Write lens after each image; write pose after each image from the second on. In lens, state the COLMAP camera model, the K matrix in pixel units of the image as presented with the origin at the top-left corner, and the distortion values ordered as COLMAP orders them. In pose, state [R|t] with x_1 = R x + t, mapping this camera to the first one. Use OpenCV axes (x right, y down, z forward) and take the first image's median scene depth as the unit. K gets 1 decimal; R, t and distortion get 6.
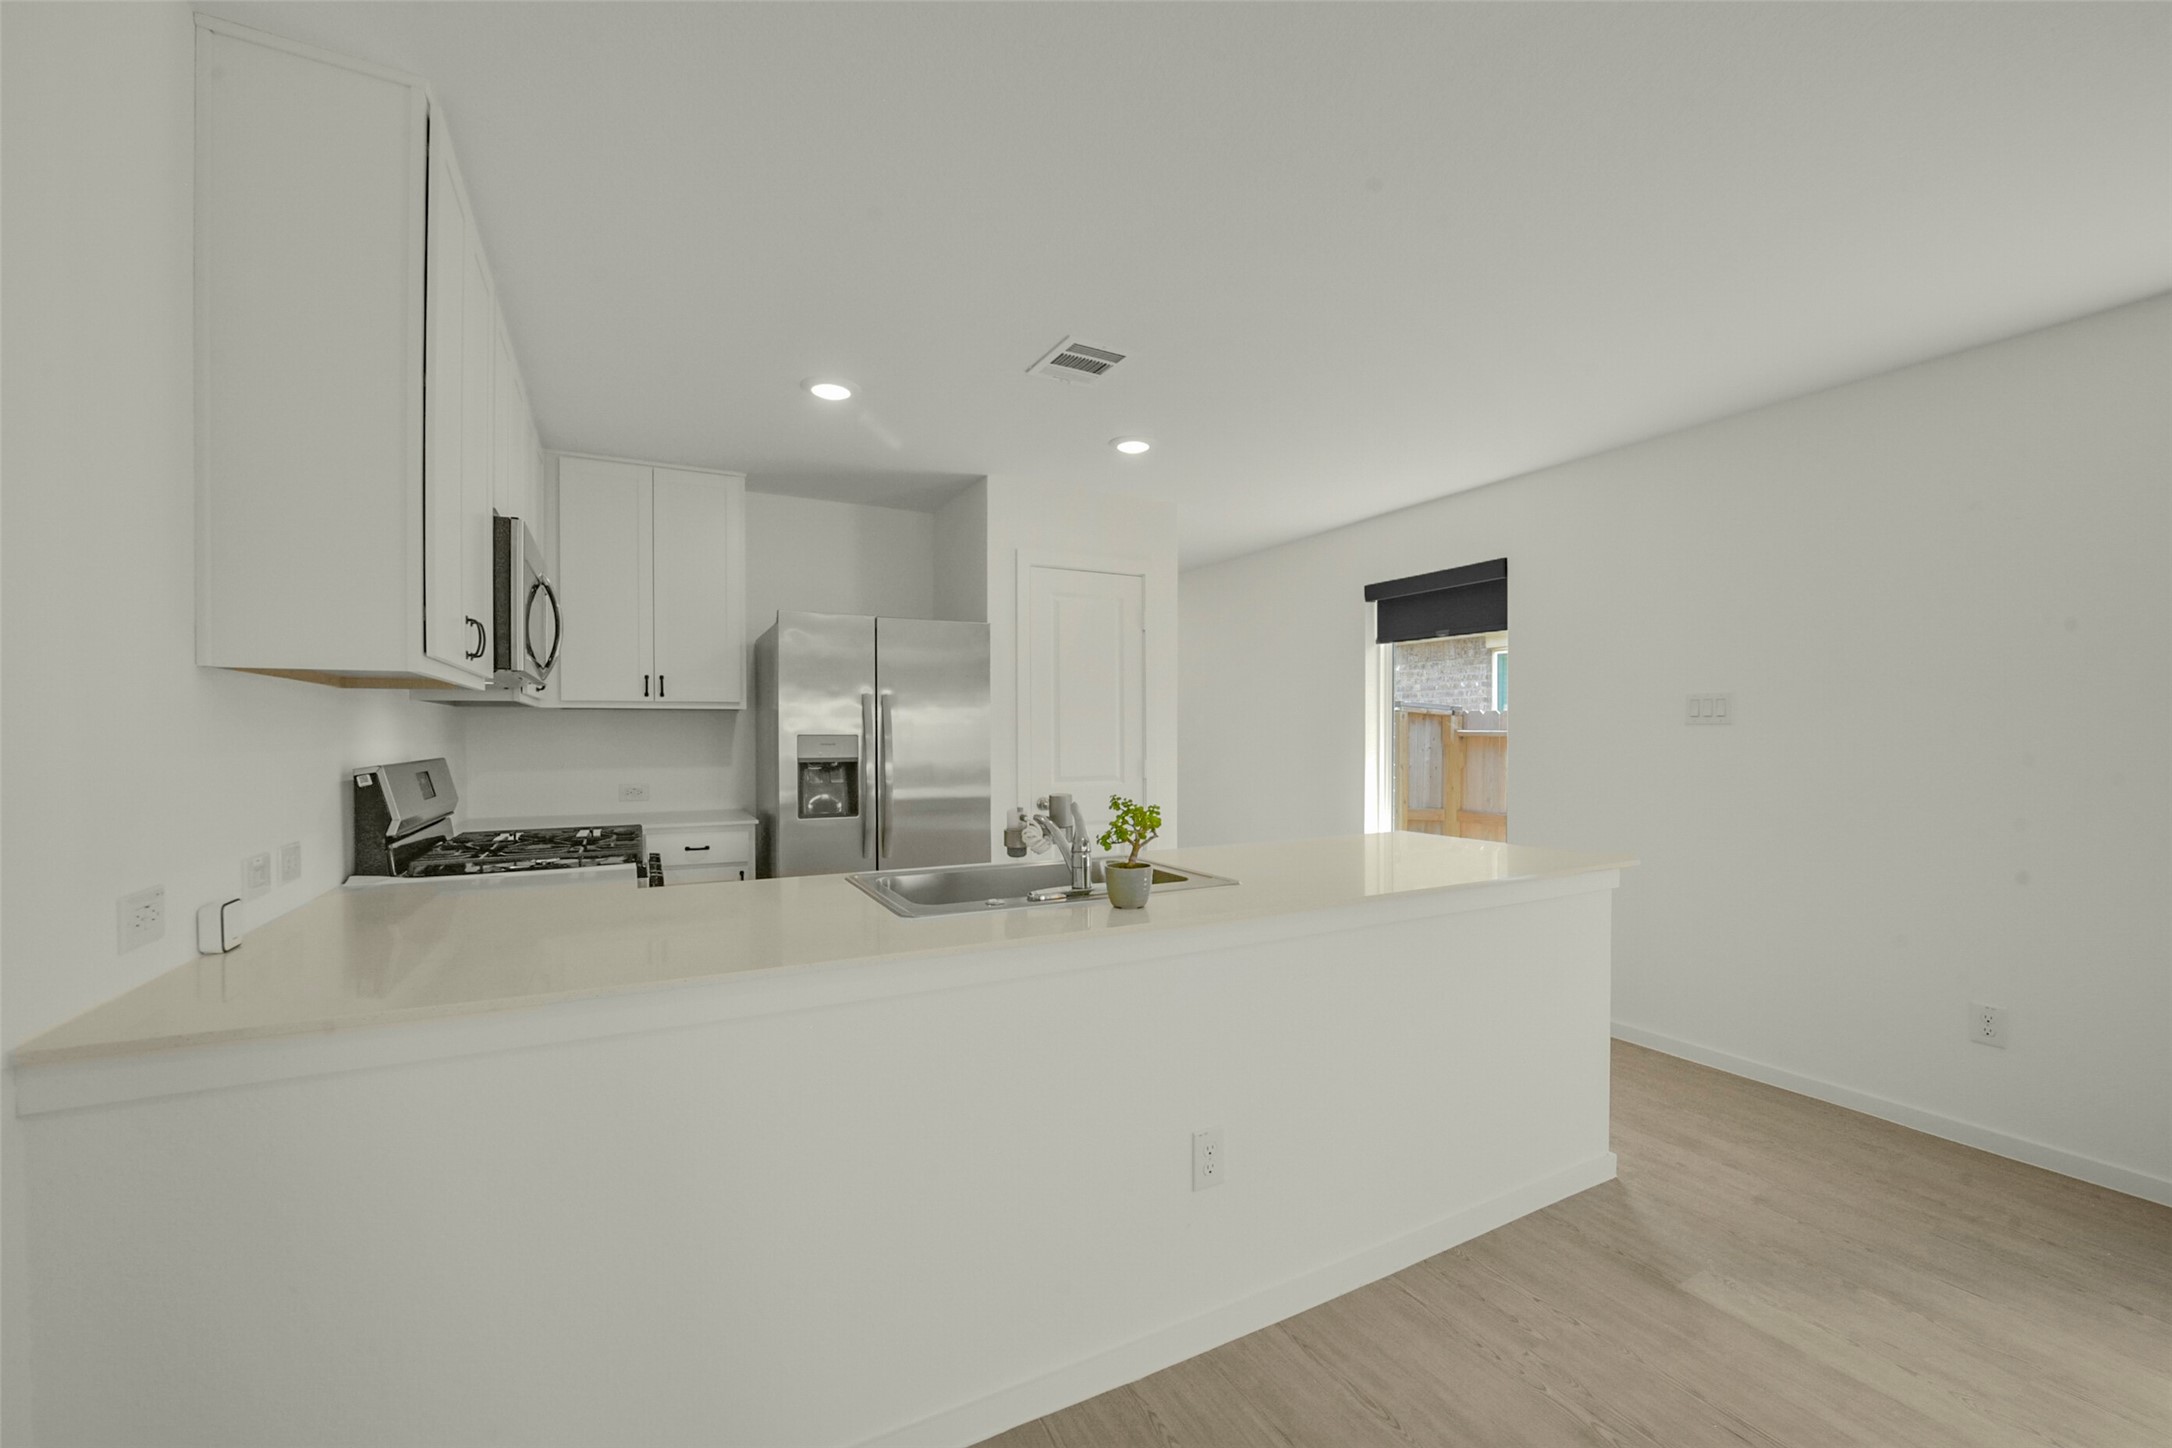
lens RADIAL K [[875.6, 0, 1086.5], [0, 875.6, 739.3], [0, 0, 1]] dist [-0.025450, 0.002764]
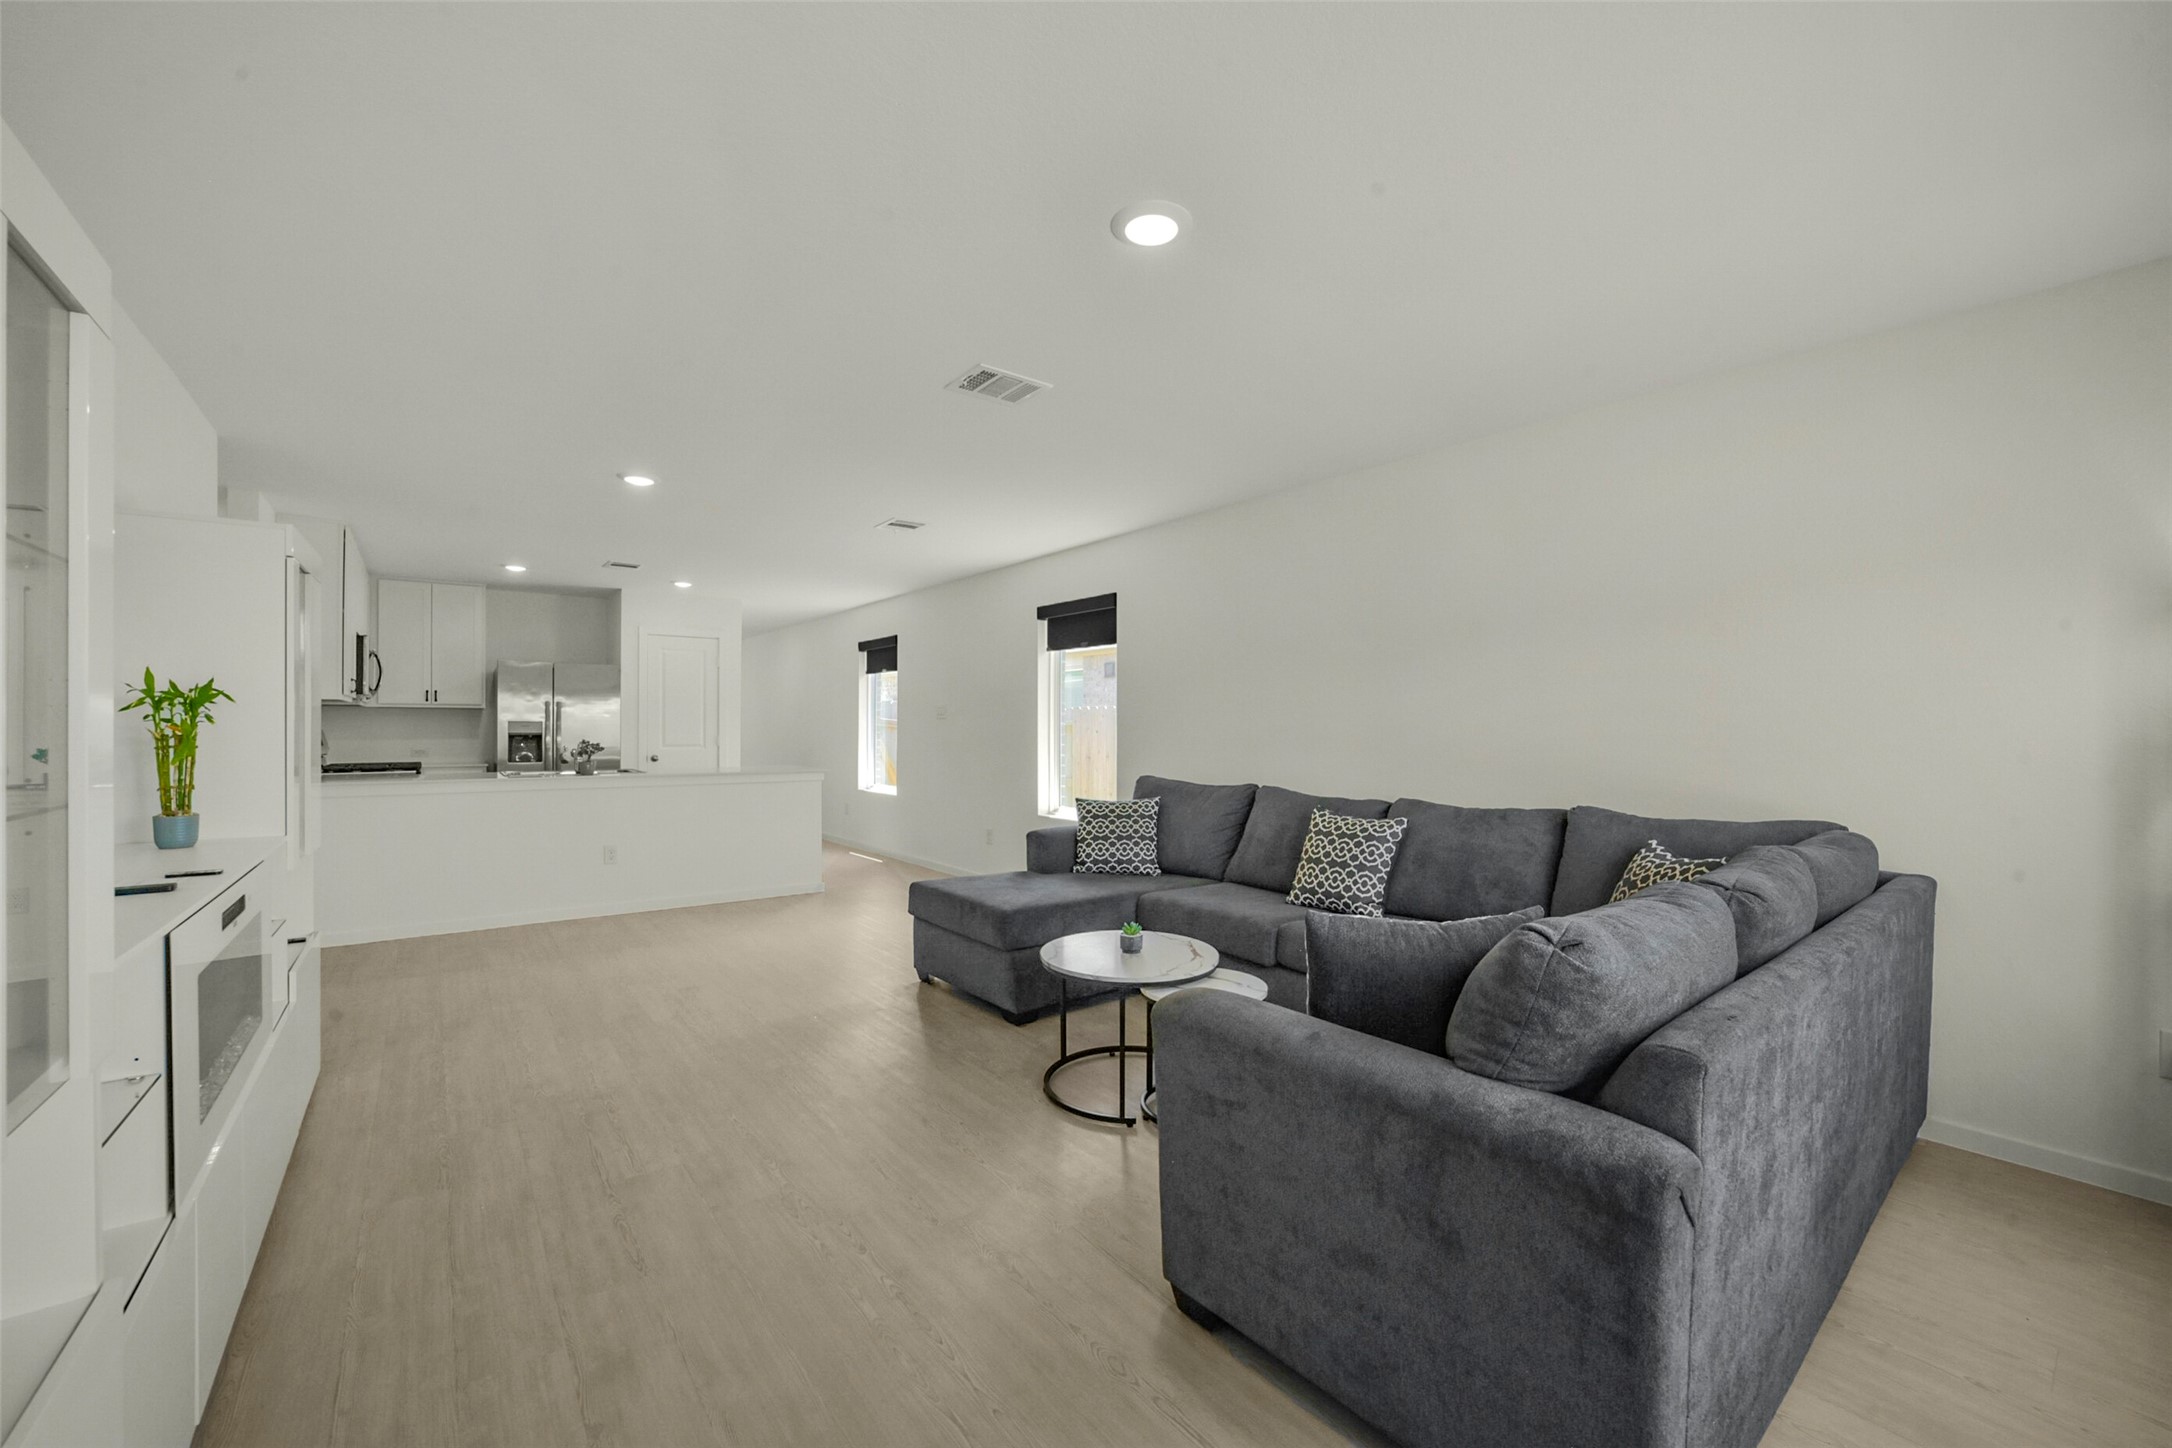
lens RADIAL K [[875.6, 0, 1064.8], [0, 875.6, 715.8], [0, 0, 1]] dist [-0.025450, 0.002764]
pose [[0.988809, -0.001914, 0.149175, 0.611555], [0.003875, 0.999910, -0.012856, 0.012224], [-0.149137, 0.013290, 0.988727, -1.113471]]
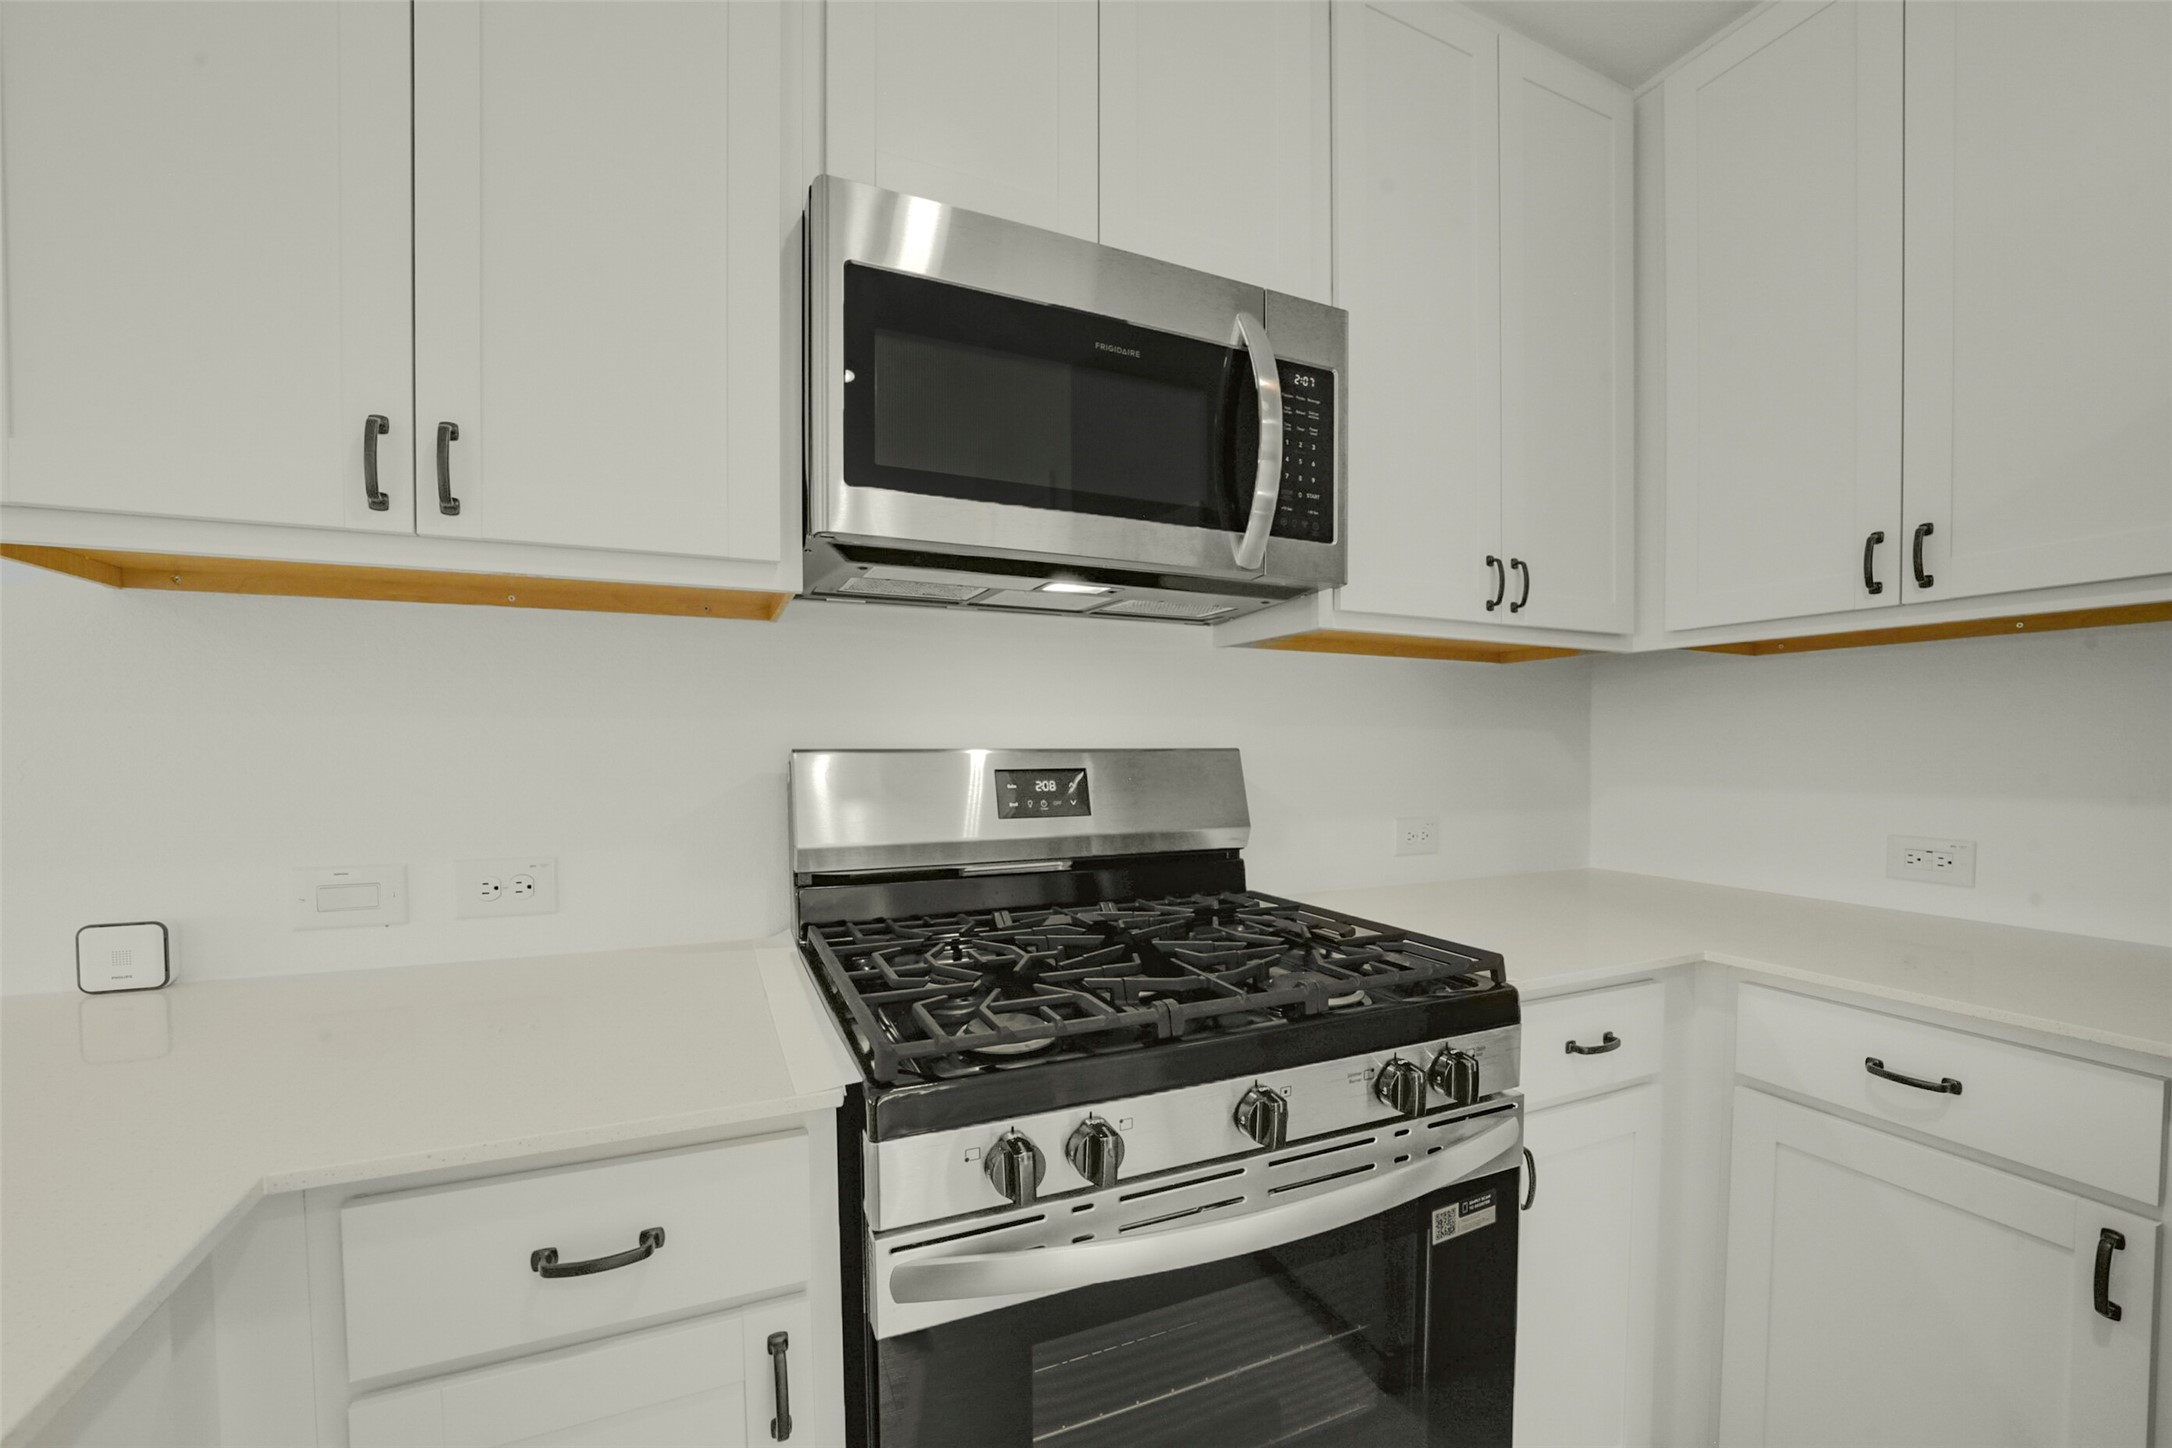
lens RADIAL K [[875.6, 0, 1090.9], [0, 875.6, 765.4], [0, 0, 1]] dist [-0.025450, 0.002764]
pose [[-0.067629, 0.023349, -0.997437, -0.138875], [-0.007240, 0.999688, 0.023893, 0.014640], [0.997684, 0.008838, -0.067439, 0.719298]]
